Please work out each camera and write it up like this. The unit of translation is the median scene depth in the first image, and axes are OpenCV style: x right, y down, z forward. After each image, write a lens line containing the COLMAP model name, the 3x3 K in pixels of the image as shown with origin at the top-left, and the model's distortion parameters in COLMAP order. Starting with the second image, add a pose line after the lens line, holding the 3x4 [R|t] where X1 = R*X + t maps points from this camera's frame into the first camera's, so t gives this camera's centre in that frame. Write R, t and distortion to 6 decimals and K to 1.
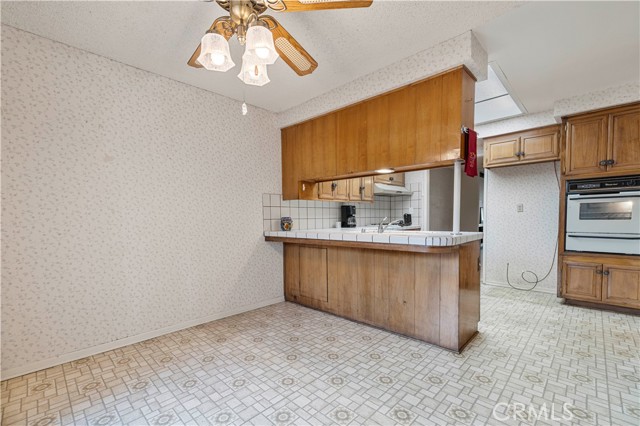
lens RADIAL K [[272.4, 0, 319.5], [0, 272.4, 230.6], [0, 0, 1]] dist [0.001963, 0.000517]
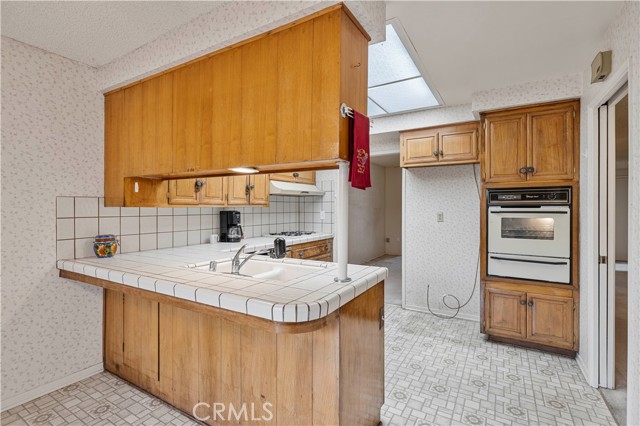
lens RADIAL K [[304.7, 0, 320.0], [0, 304.7, 213.0], [0, 0, 1]] dist [-0.002469, -0.000194]
pose [[0.970607, 0.007353, 0.240559, 0.196250], [0.002269, 0.999209, -0.039698, -0.075422], [-0.240660, 0.039077, 0.969822, 0.233161]]
